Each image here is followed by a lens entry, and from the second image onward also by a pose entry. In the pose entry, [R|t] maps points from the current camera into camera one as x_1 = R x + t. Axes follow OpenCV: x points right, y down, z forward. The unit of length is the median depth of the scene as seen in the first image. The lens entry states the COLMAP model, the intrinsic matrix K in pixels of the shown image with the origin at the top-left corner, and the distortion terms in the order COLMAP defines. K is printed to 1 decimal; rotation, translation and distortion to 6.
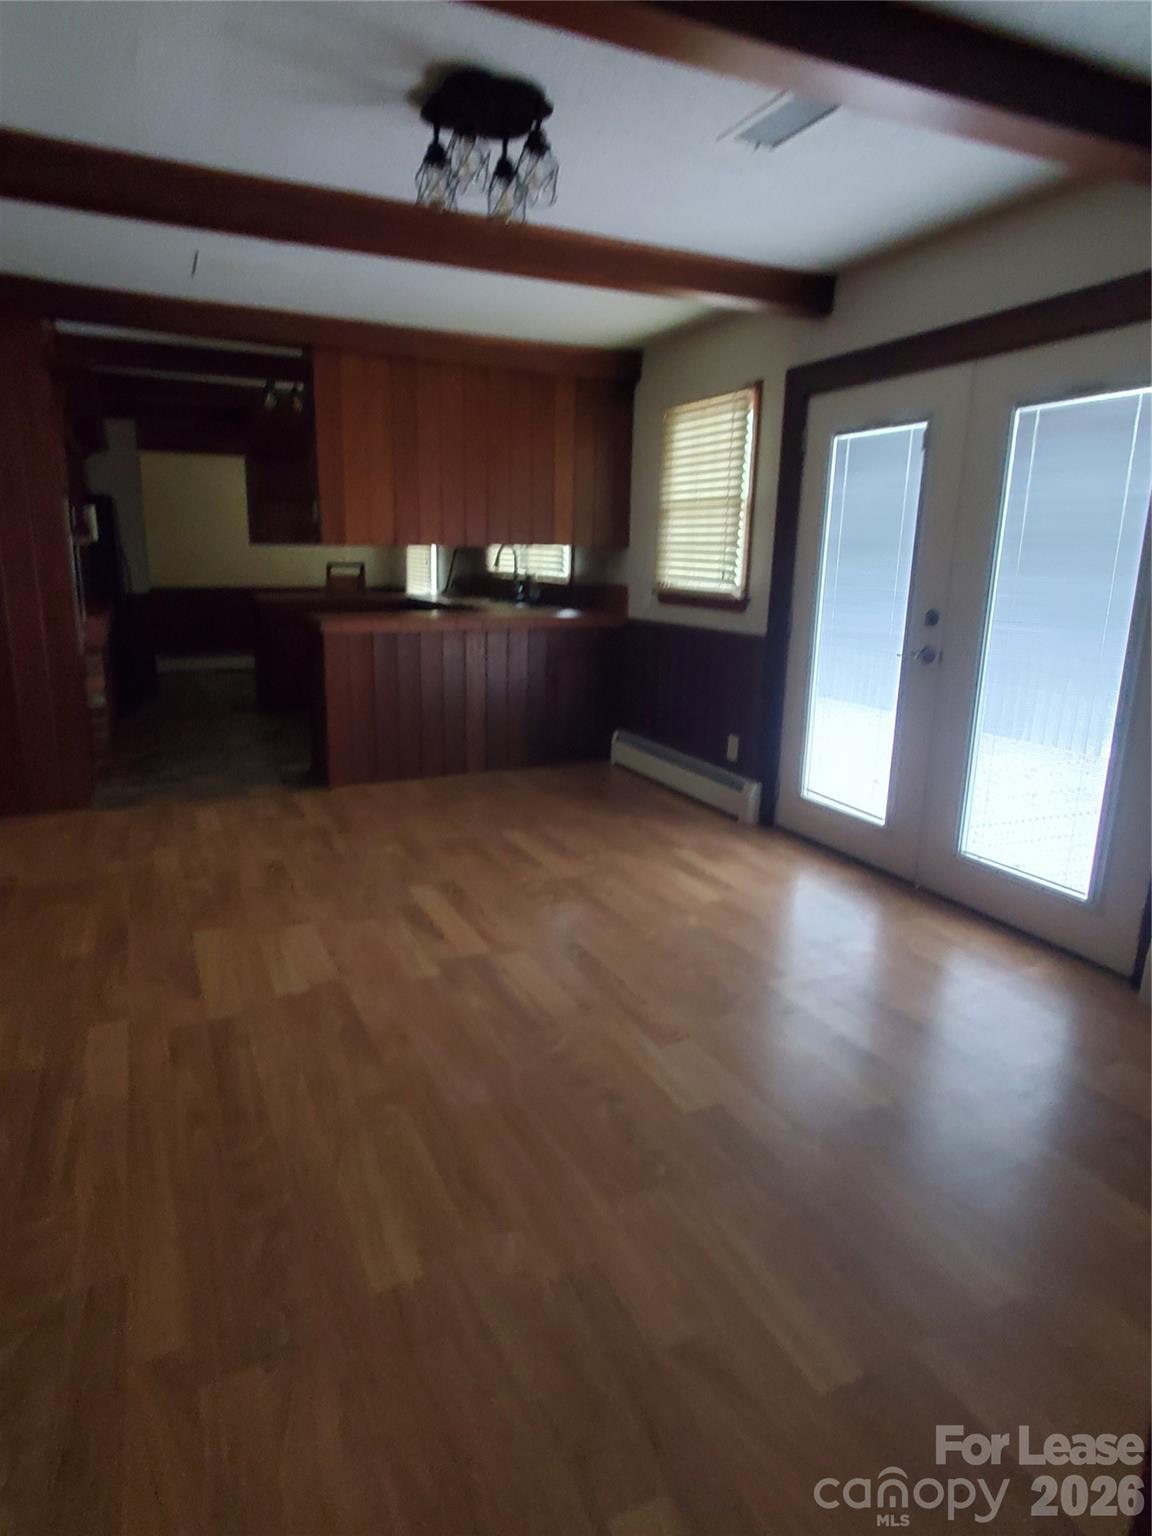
lens RADIAL K [[904.8, 0, 558.7], [0, 904.8, 763.9], [0, 0, 1]] dist [0.008302, -0.000061]
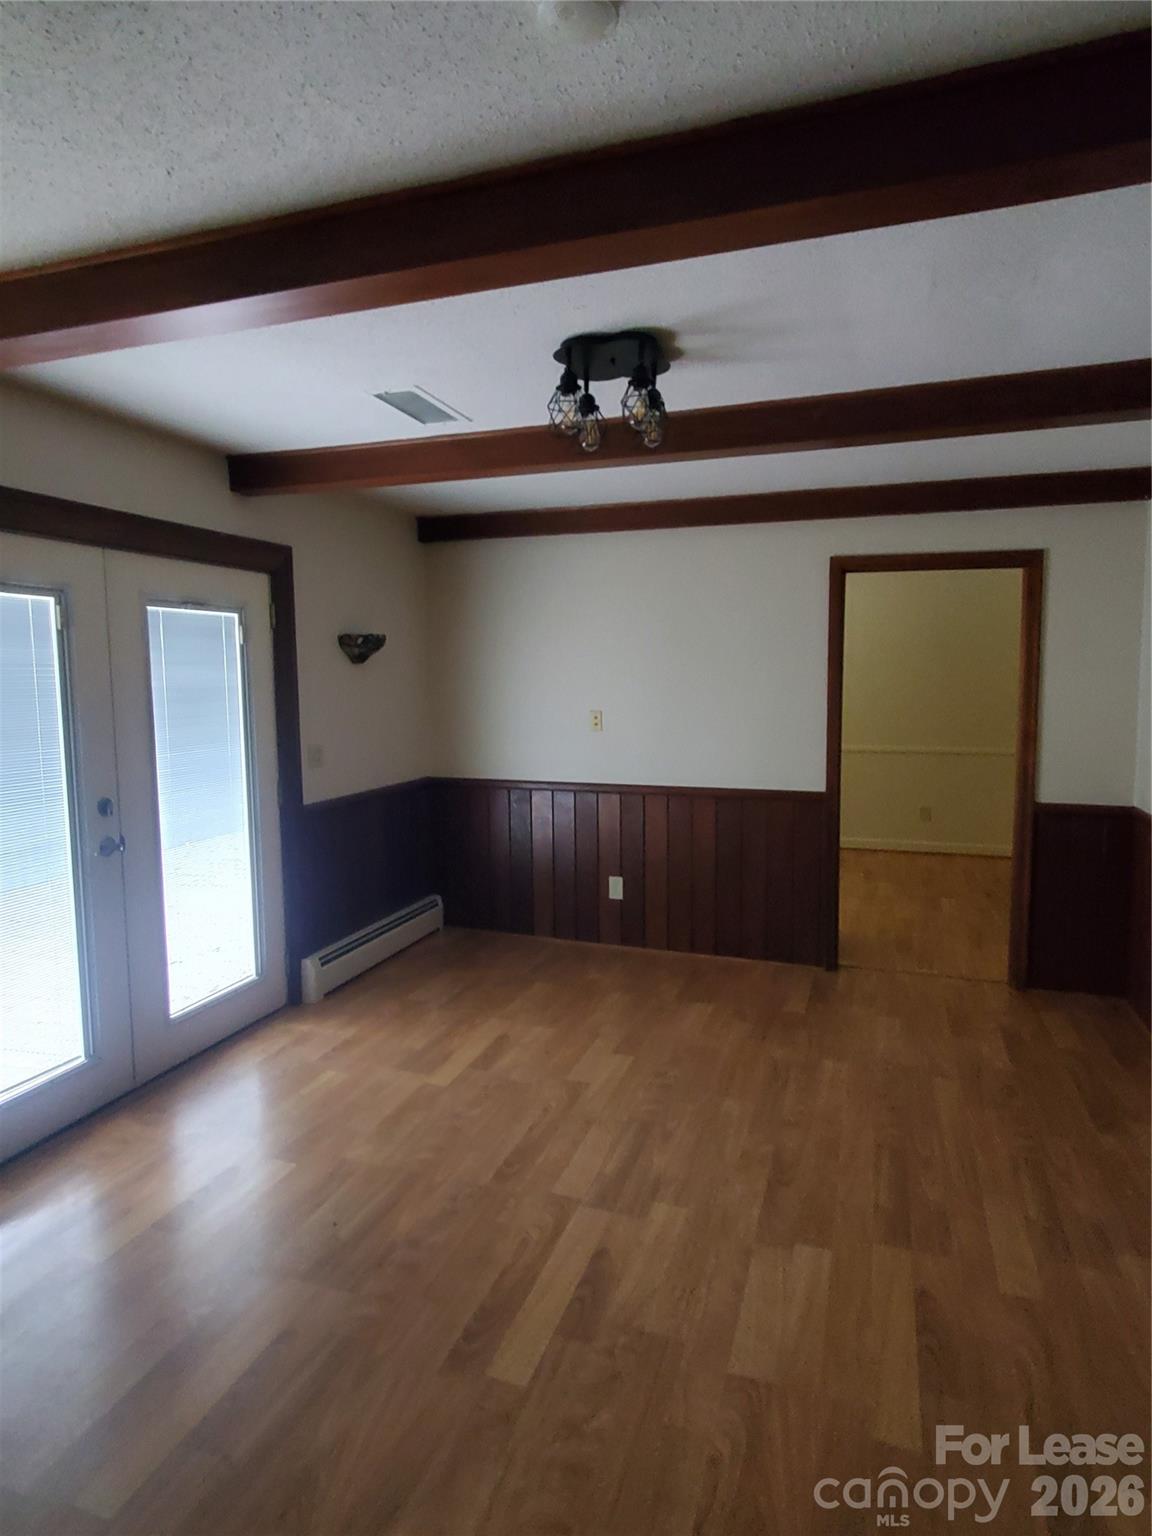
lens RADIAL K [[904.8, 0, 558.7], [0, 904.8, 763.9], [0, 0, 1]] dist [0.008302, -0.000061]
pose [[-0.716060, -0.077611, 0.693710, -0.675818], [0.155291, 0.951183, 0.266712, -0.460452], [-0.680545, 0.298709, -0.669052, 1.578796]]
